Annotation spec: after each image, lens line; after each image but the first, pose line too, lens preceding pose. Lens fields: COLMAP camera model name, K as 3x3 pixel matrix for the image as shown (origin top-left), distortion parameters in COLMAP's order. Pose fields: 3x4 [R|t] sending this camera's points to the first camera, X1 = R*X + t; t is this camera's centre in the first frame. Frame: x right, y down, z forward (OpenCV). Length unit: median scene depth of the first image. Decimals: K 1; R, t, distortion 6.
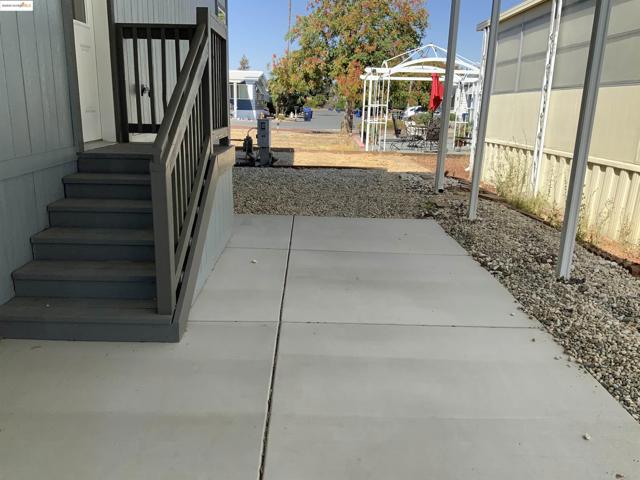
lens RADIAL K [[526.3, 0, 320.0], [0, 526.3, 240.0], [0, 0, 1]] dist [0.047954, -0.104856]
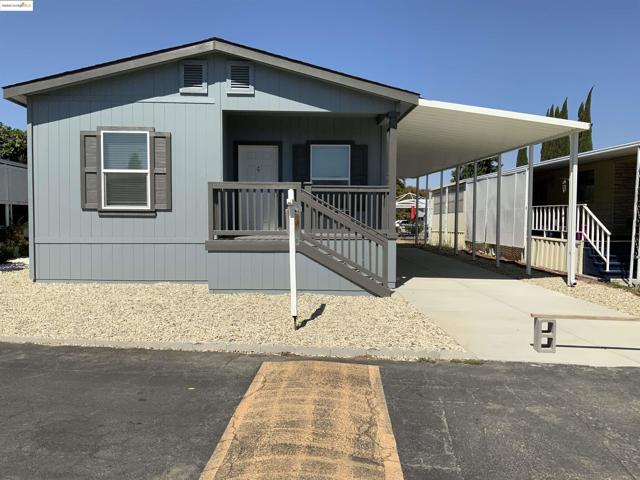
lens RADIAL K [[532.8, 0, 308.6], [0, 532.8, 240.0], [0, 0, 1]] dist [0.048407, -0.078791]
pose [[0.999638, -0.022590, 0.014618, -0.187442], [0.025194, 0.976570, -0.213720, 0.215906], [-0.009447, 0.214011, 0.976786, -0.837451]]
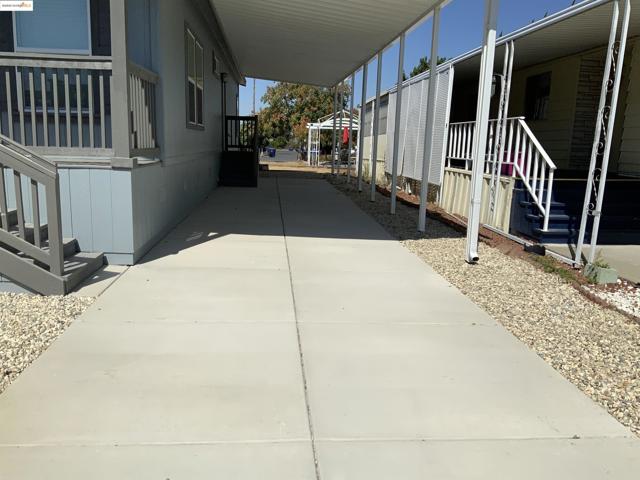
lens RADIAL K [[526.3, 0, 320.0], [0, 526.3, 240.0], [0, 0, 1]] dist [0.047954, -0.104856]
pose [[0.997324, -0.009610, 0.072478, -0.007393], [0.015001, 0.997130, -0.074210, 0.156108], [-0.071557, 0.075099, 0.994605, -0.567093]]
